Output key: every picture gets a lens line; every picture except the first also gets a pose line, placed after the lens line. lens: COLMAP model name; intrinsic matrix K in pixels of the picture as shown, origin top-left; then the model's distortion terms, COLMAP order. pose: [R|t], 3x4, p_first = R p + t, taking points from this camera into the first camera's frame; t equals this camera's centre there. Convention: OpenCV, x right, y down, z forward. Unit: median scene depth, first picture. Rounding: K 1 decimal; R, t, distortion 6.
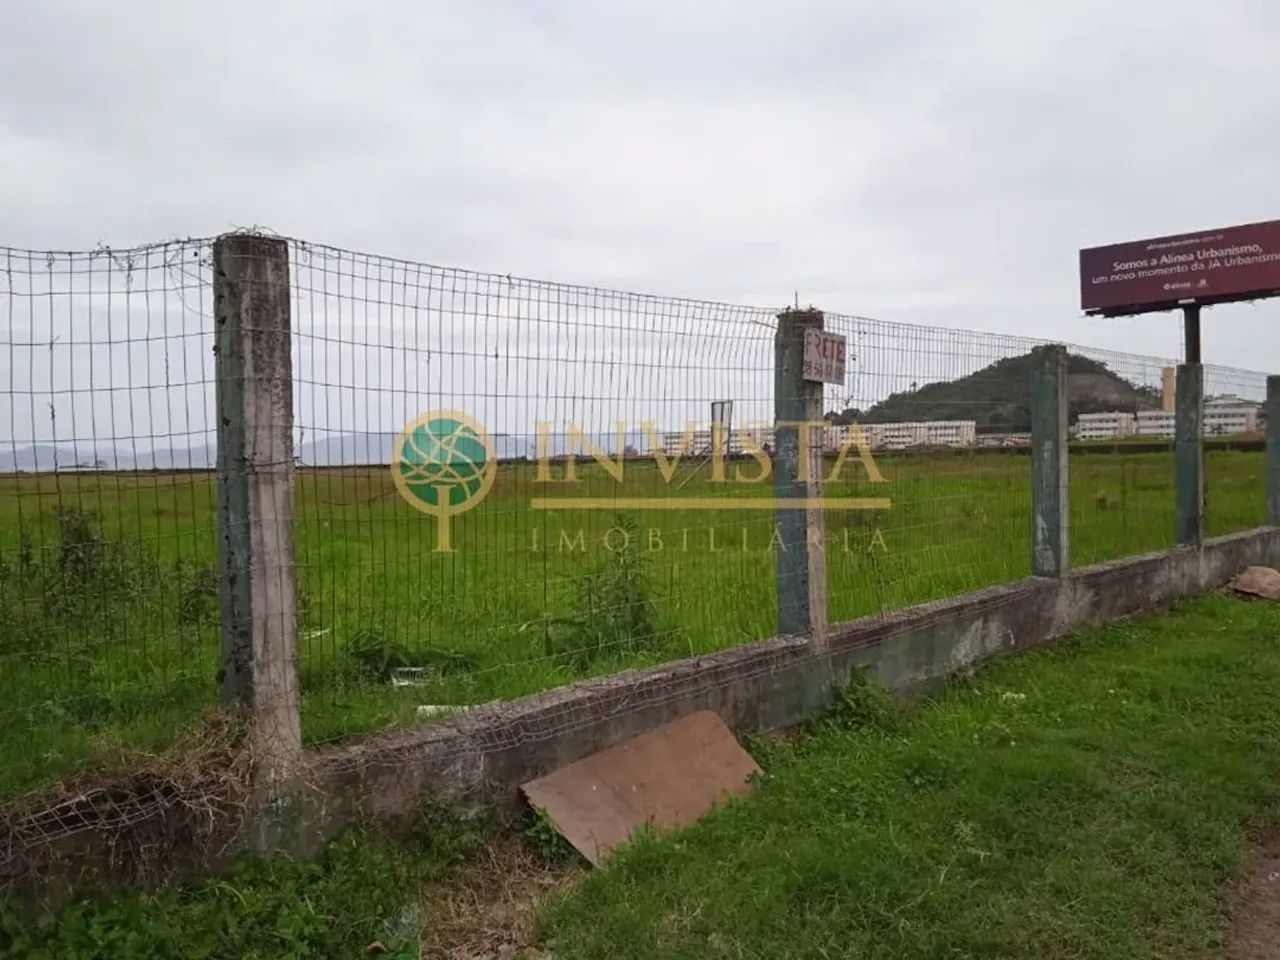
lens RADIAL K [[1058.3, 0, 643.5], [0, 1058.3, 466.0], [0, 0, 1]] dist [0.048442, -0.054374]
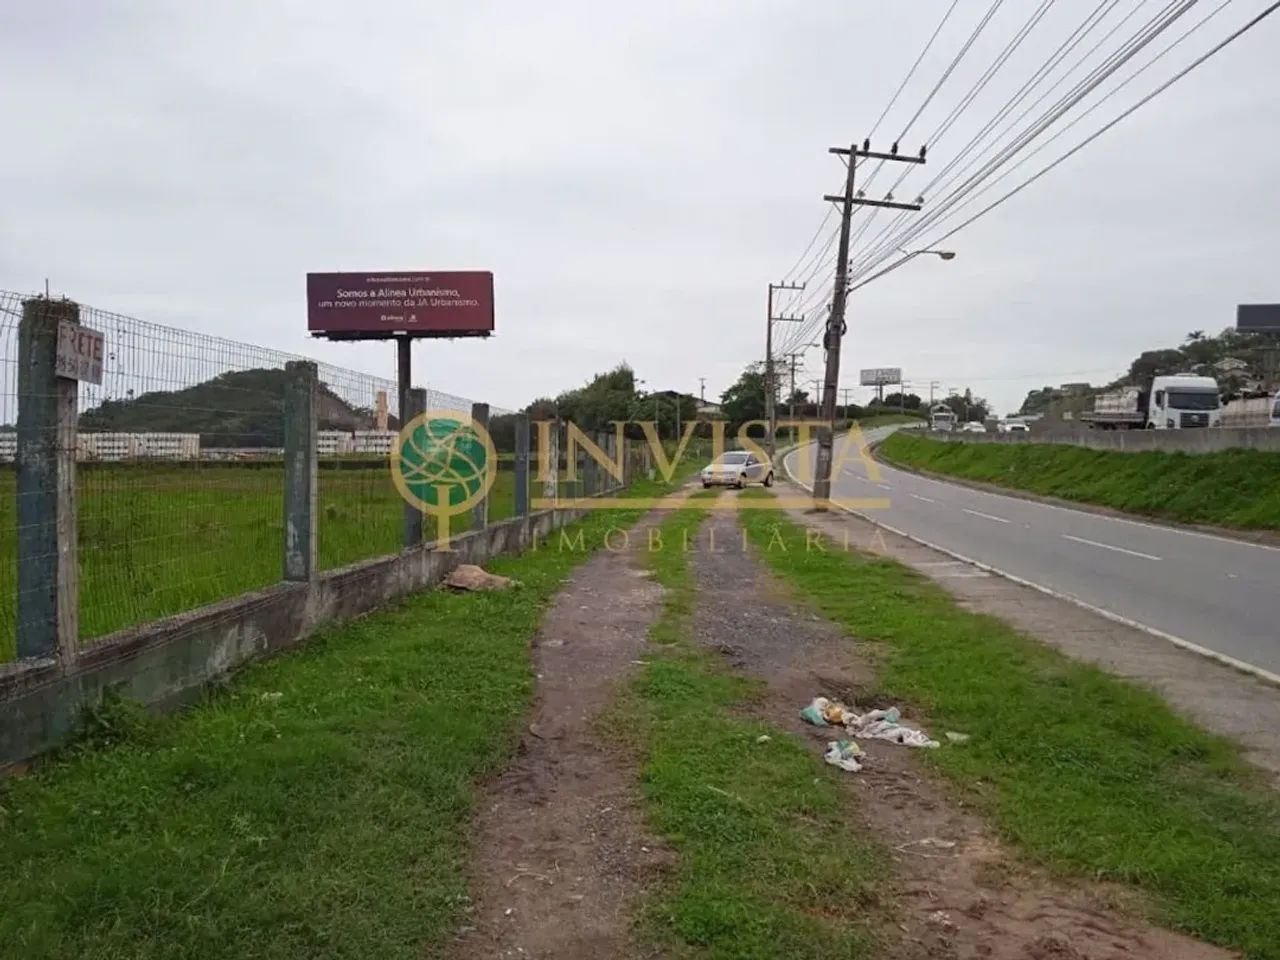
lens RADIAL K [[1058.3, 0, 643.5], [0, 1058.3, 466.0], [0, 0, 1]] dist [0.048442, -0.054374]
pose [[0.764201, 0.017588, 0.644738, -0.052551], [-0.008279, 0.999813, -0.017461, 0.008132], [-0.644925, 0.008006, 0.764204, -0.031293]]
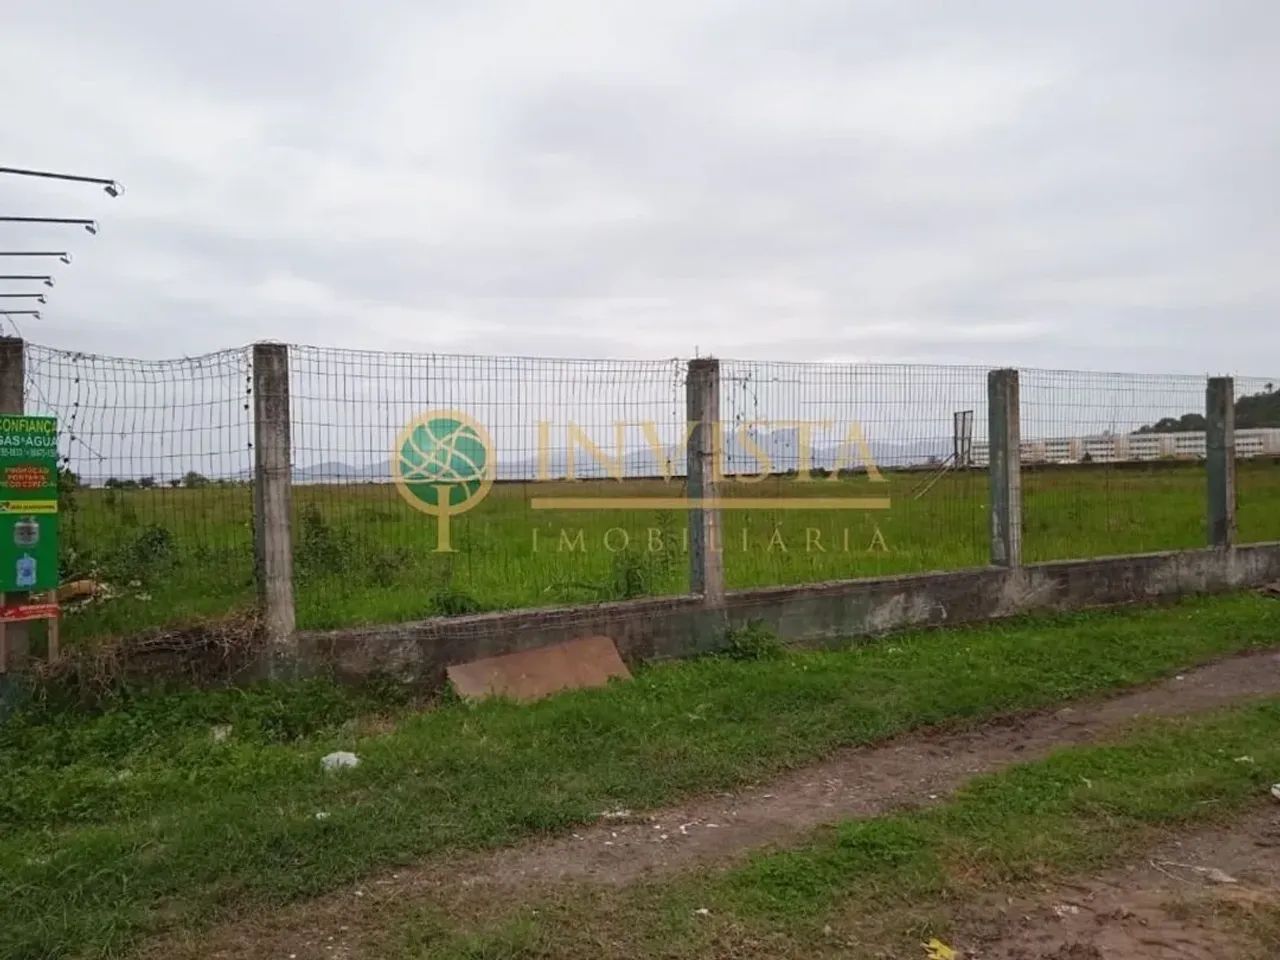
lens RADIAL K [[1058.3, 0, 643.5], [0, 1058.3, 466.0], [0, 0, 1]] dist [0.048442, -0.054374]
pose [[0.961429, -0.004765, -0.275012, 0.445171], [0.001524, 0.999927, -0.012000, 0.009968], [0.275049, 0.011118, 0.961366, -0.341678]]
